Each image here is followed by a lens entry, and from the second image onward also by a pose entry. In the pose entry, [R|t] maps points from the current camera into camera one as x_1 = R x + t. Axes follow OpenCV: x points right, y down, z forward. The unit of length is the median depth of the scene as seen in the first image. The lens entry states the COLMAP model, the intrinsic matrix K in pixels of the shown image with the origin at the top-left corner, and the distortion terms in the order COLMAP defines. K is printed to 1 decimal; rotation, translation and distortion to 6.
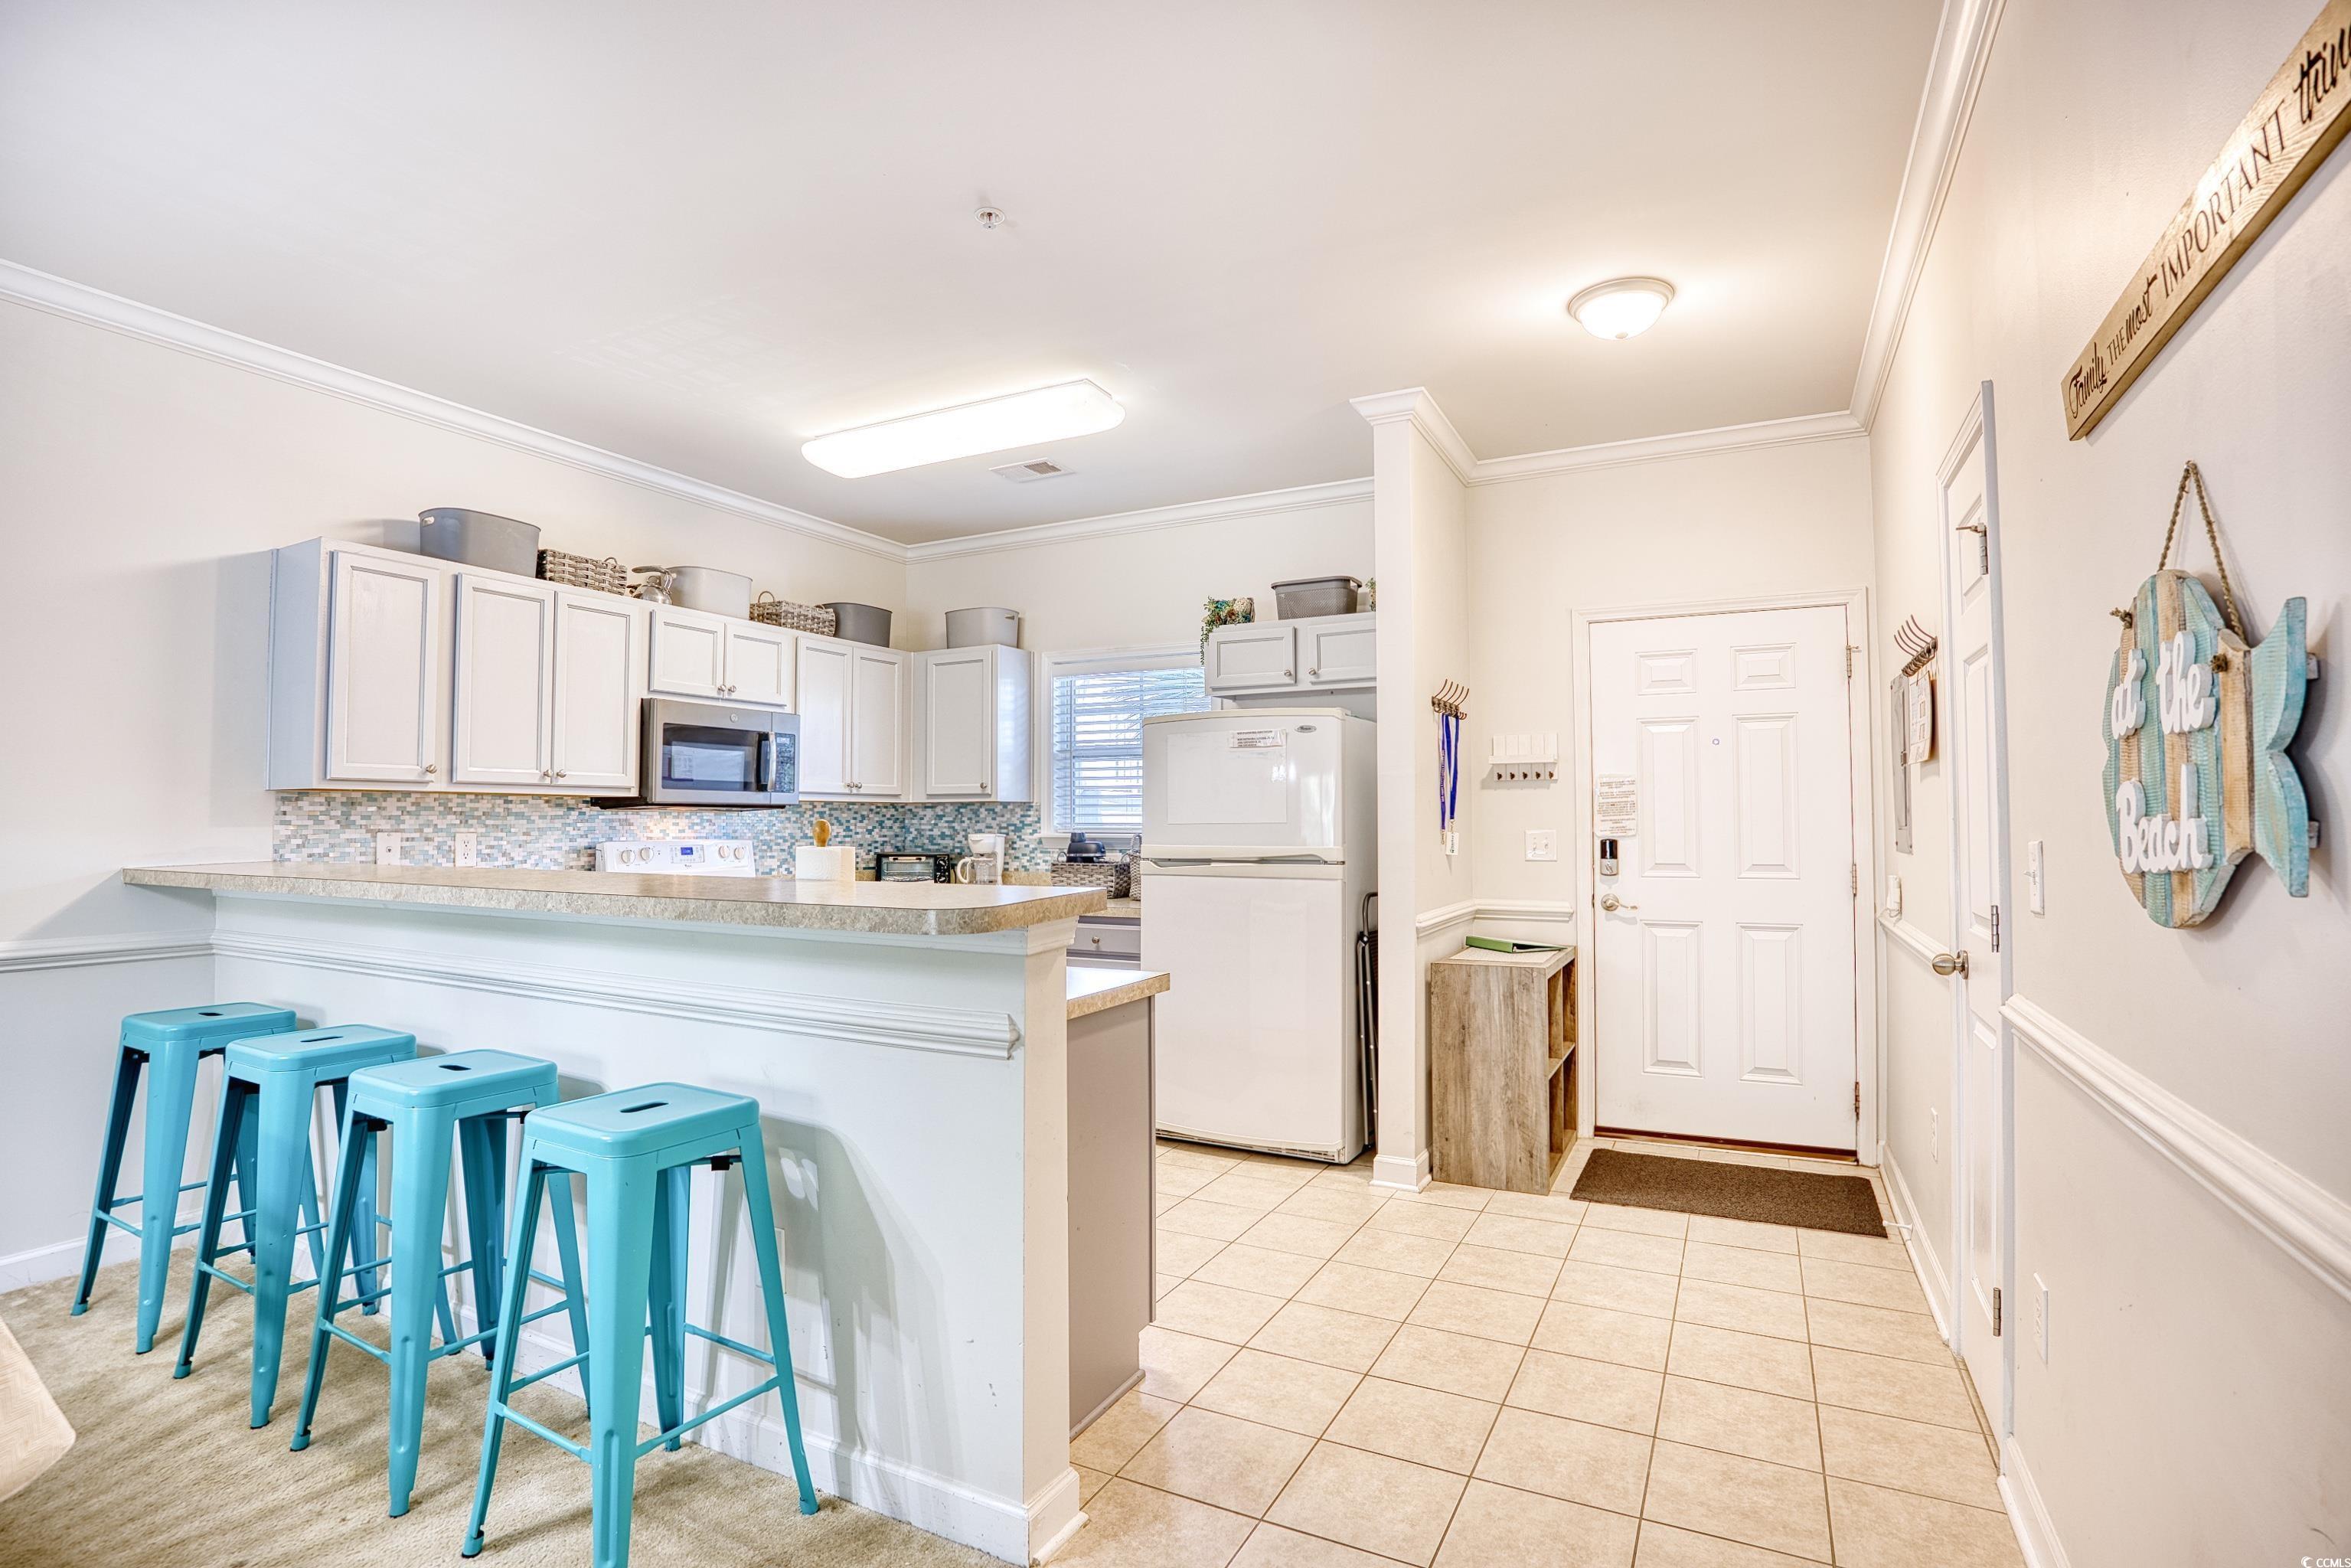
lens RADIAL K [[1105.2, 0, 1168.2], [0, 1105.2, 783.6], [0, 0, 1]] dist [-0.057431, 0.016936]
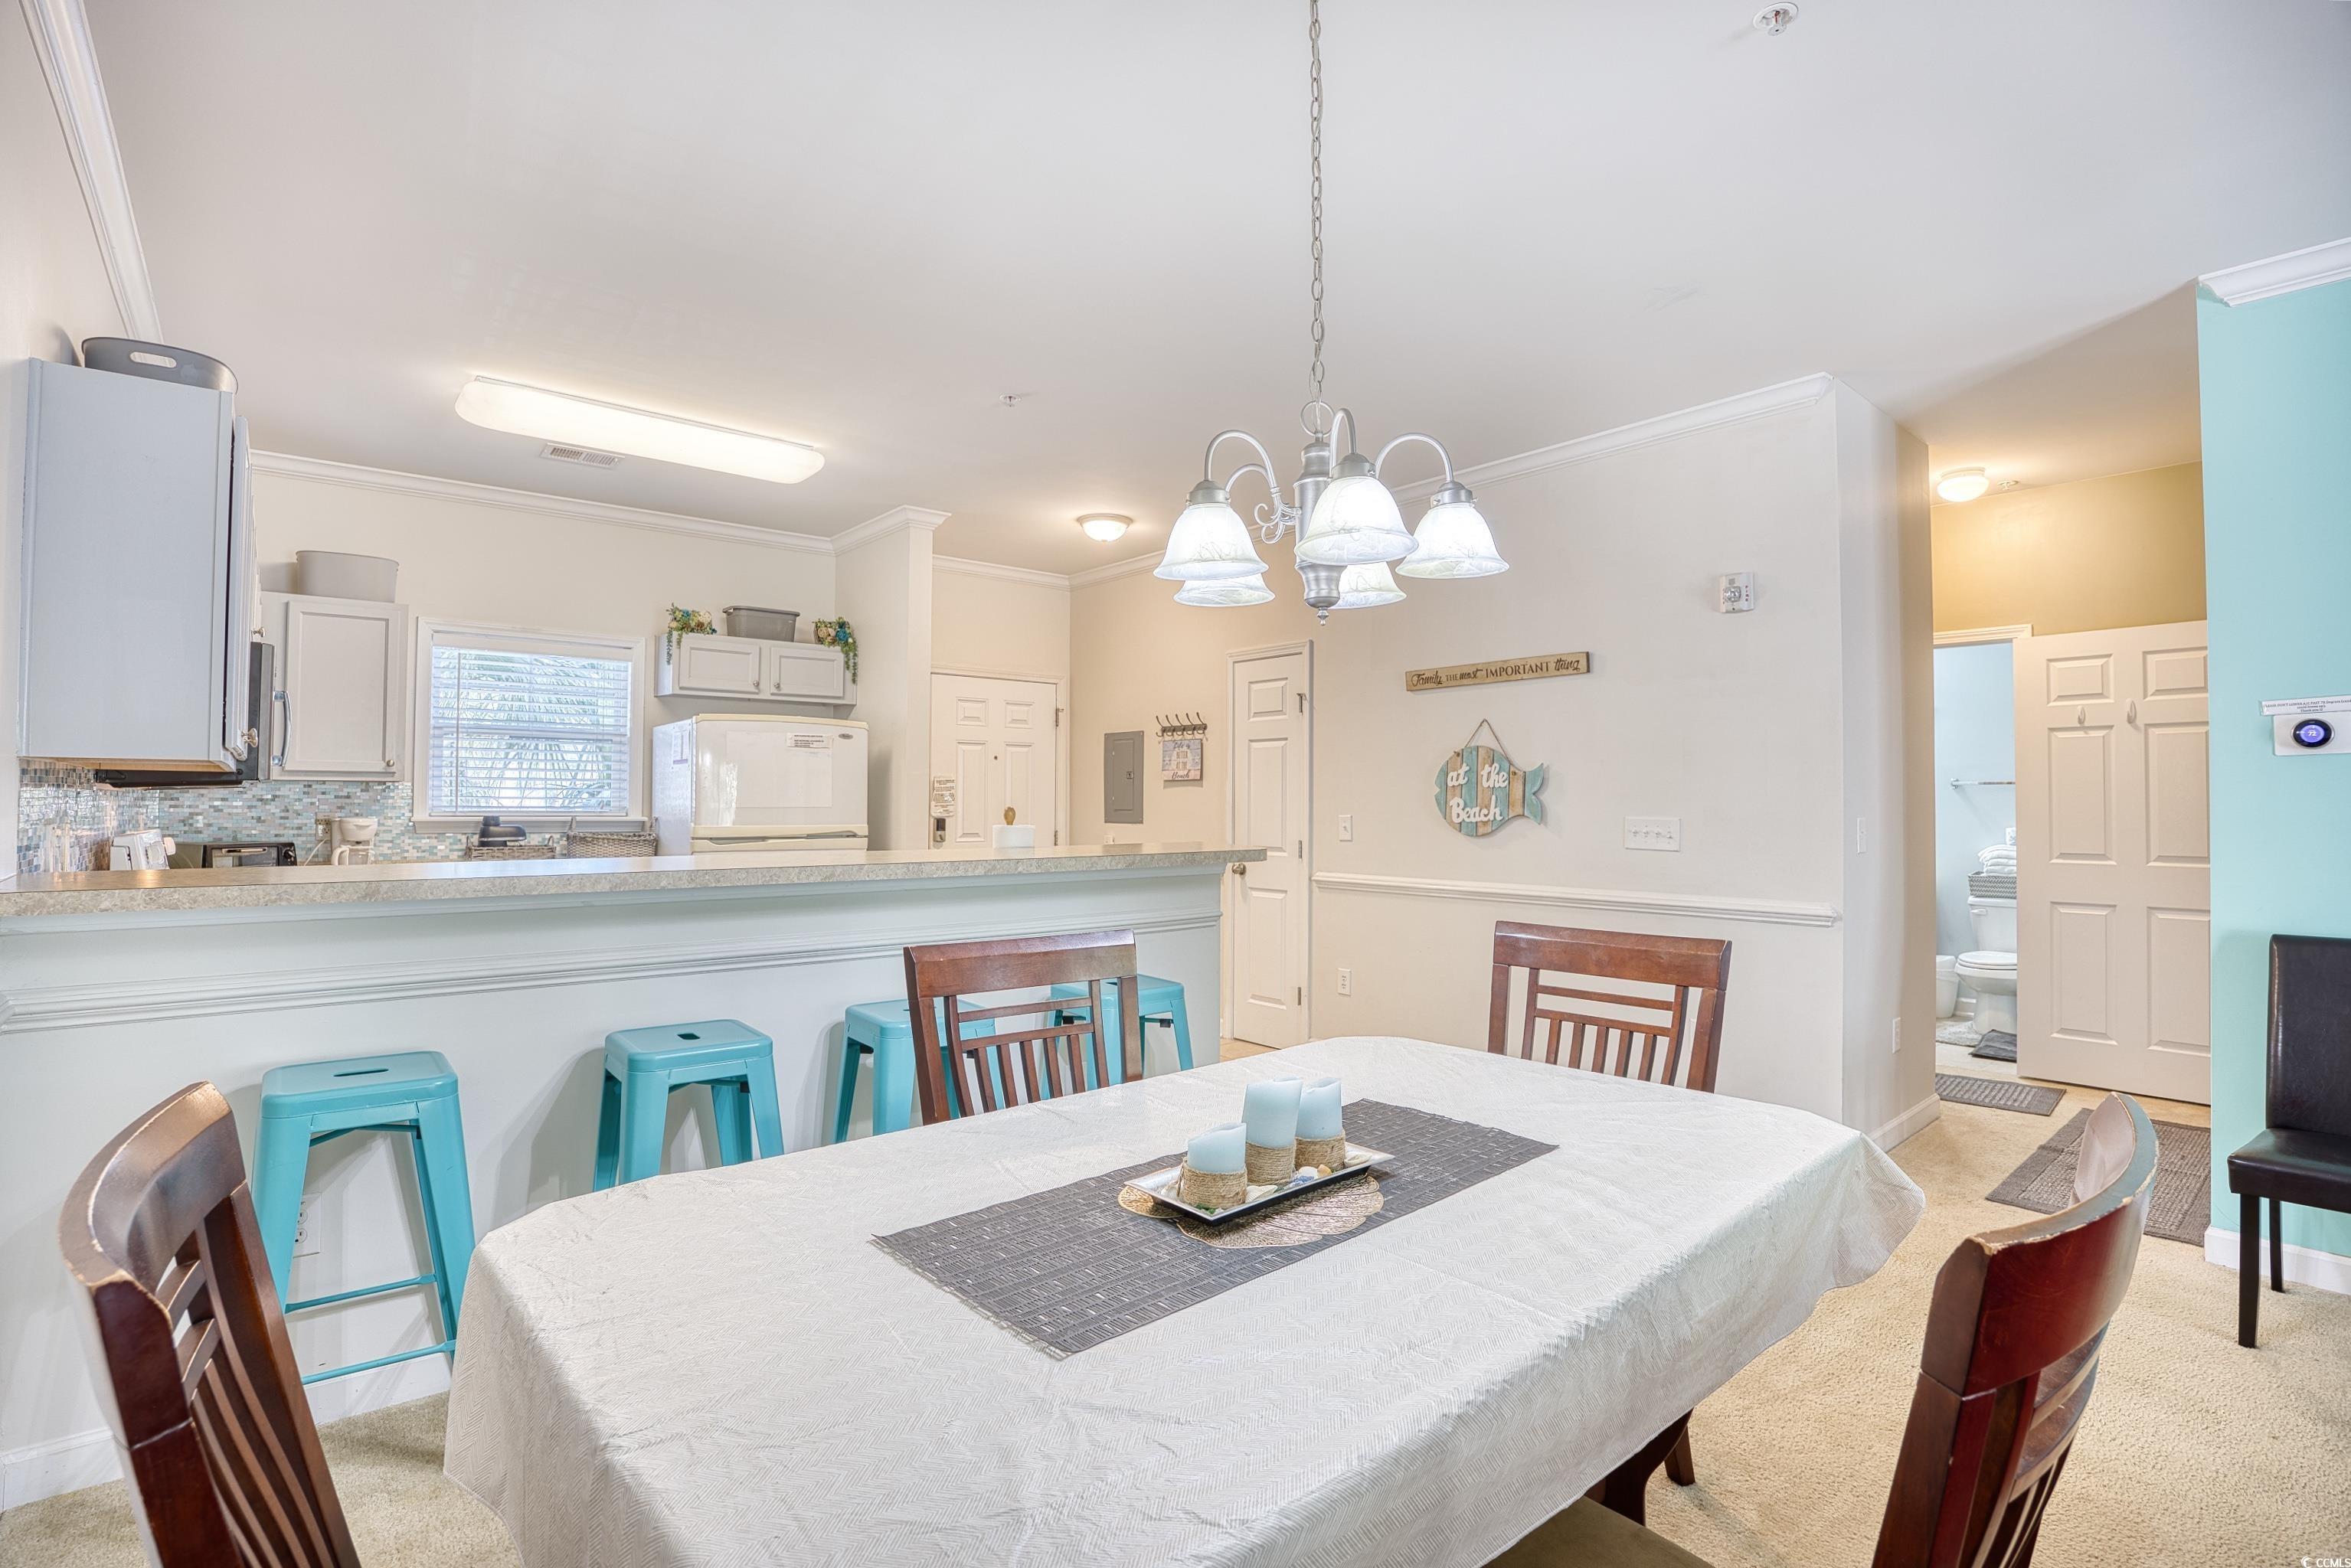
lens RADIAL K [[1105.0, 0, 1168.2], [0, 1105.0, 783.6], [0, 0, 1]] dist [-0.057431, 0.016936]
pose [[0.390434, 0.020552, 0.920401, -0.959776], [-0.035476, 0.999344, -0.007266, 0.003073], [-0.919947, -0.029816, 0.390907, 0.124501]]
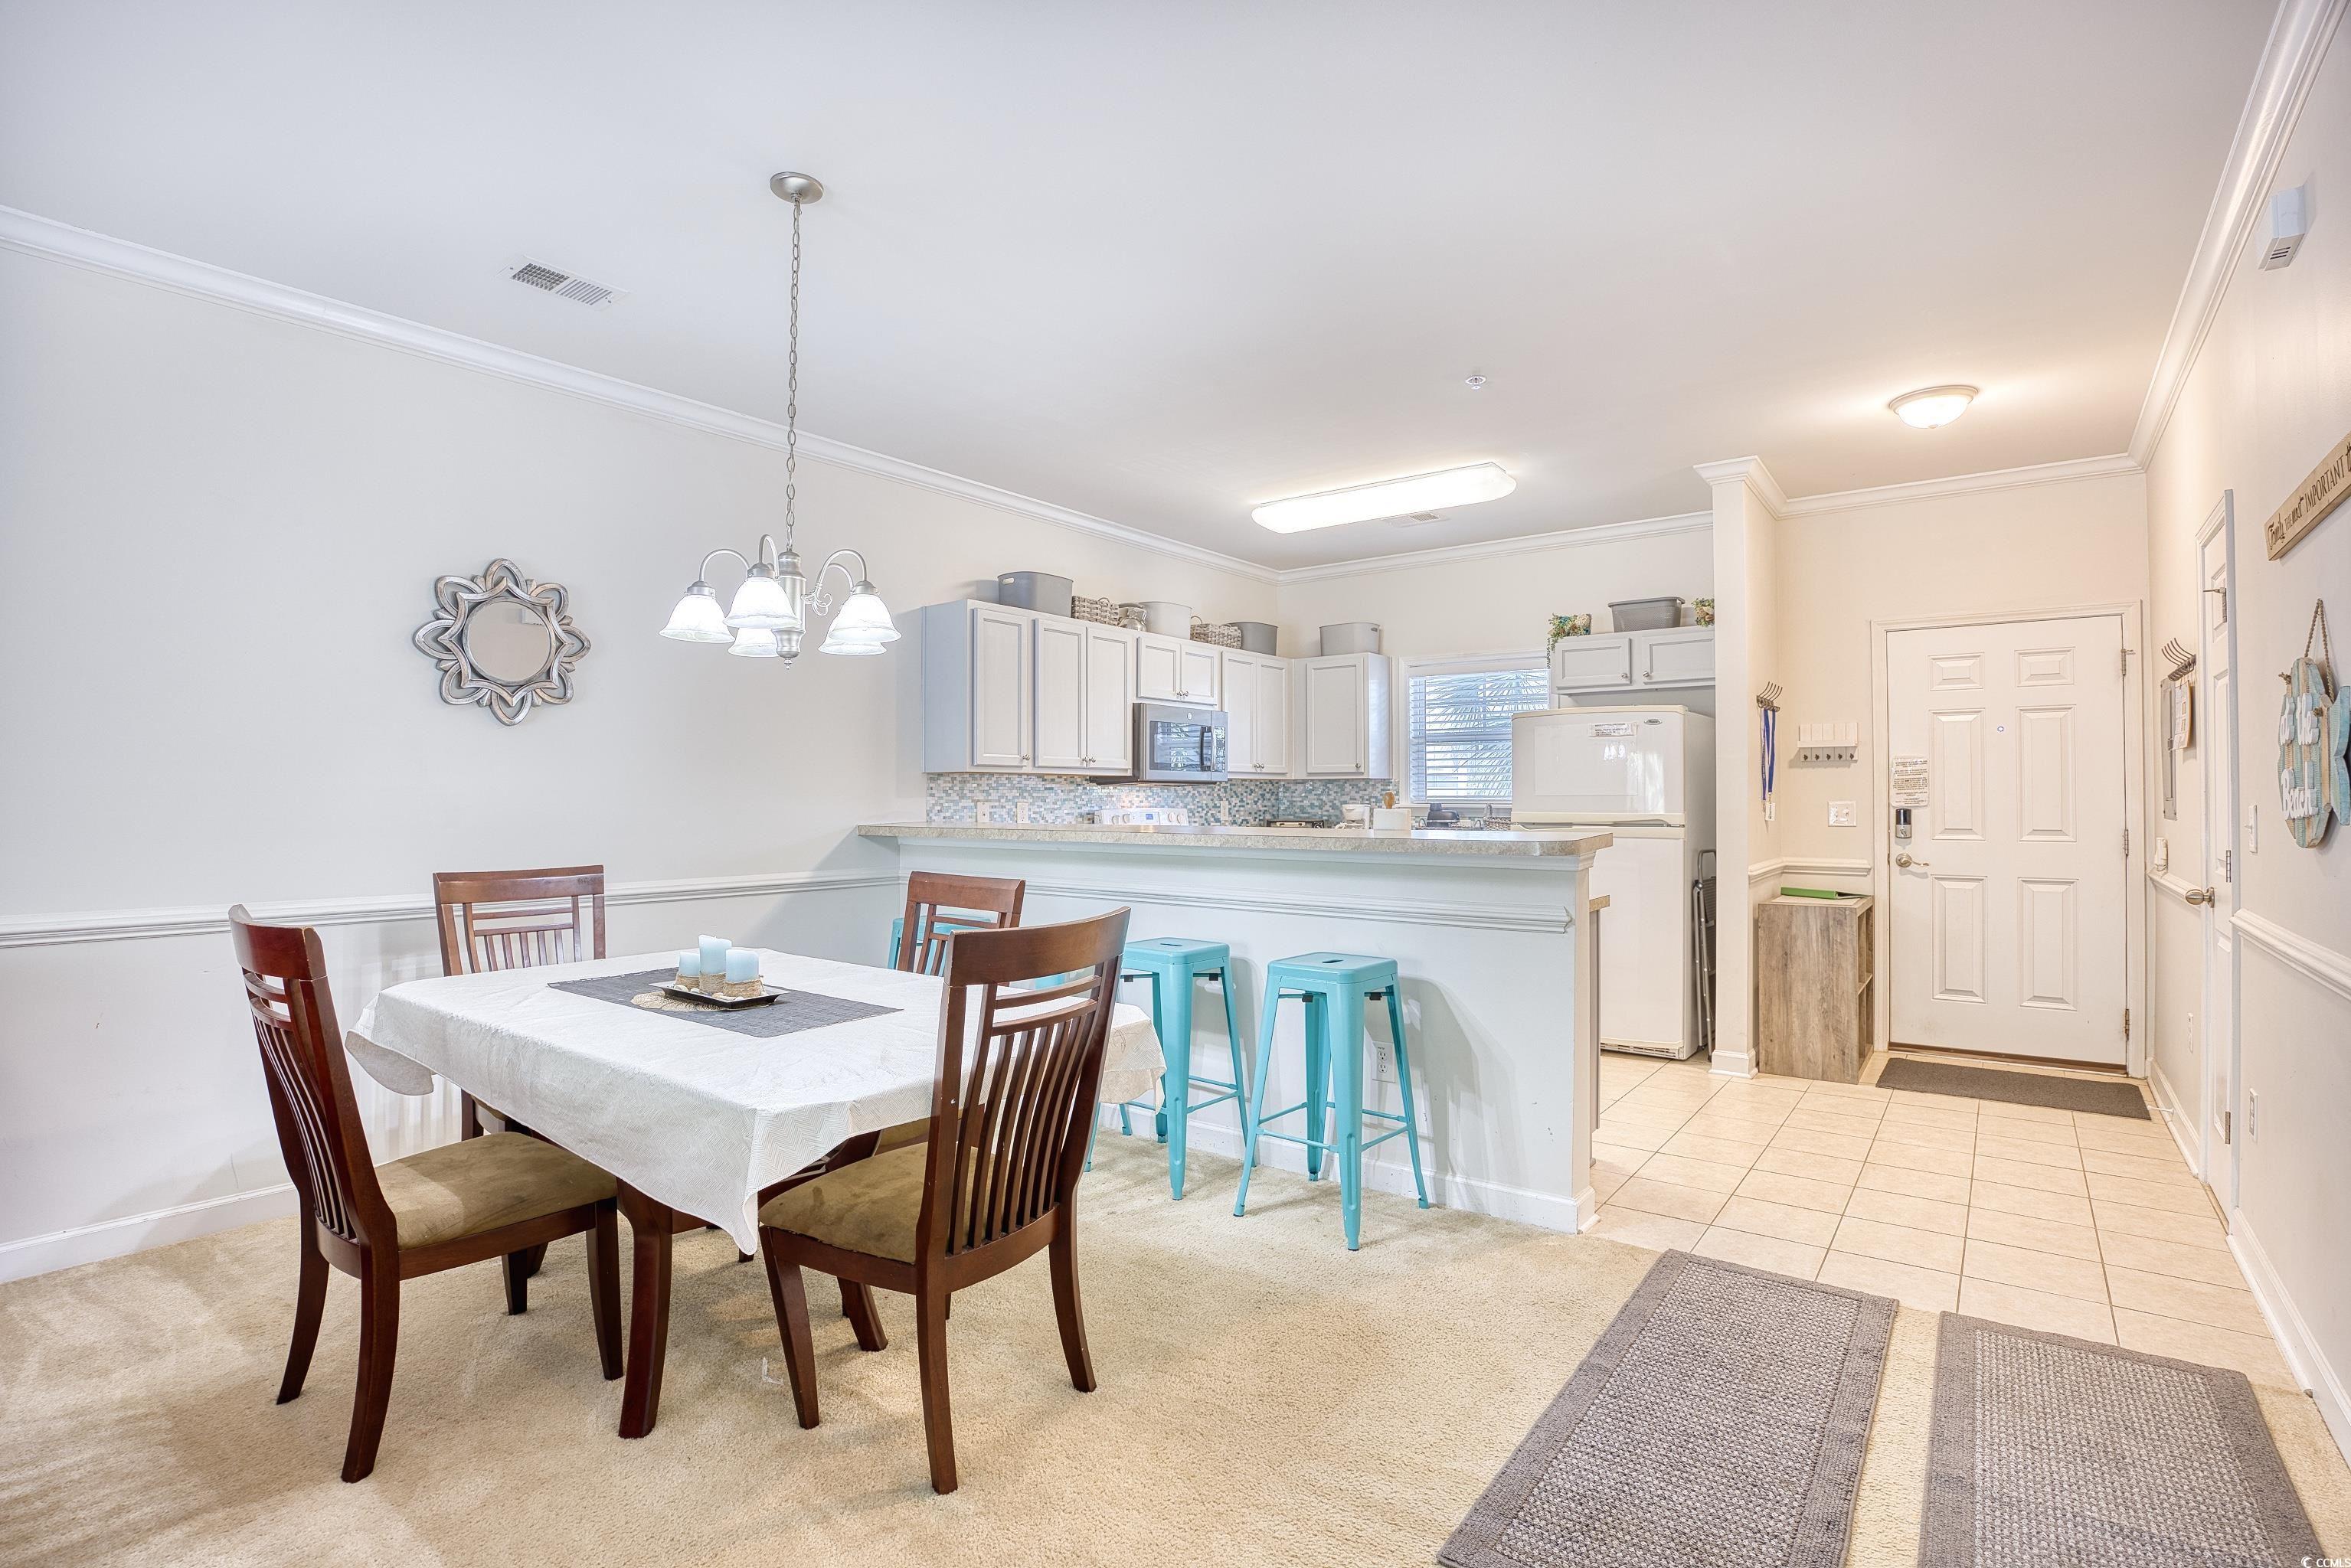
lens RADIAL K [[1105.0, 0, 1168.2], [0, 1105.0, 783.6], [0, 0, 1]] dist [-0.057431, 0.016936]
pose [[0.984949, -0.001215, -0.172838, -0.216868], [0.005089, 0.999746, 0.021971, -0.008774], [0.172768, -0.022520, 0.984705, -0.360665]]
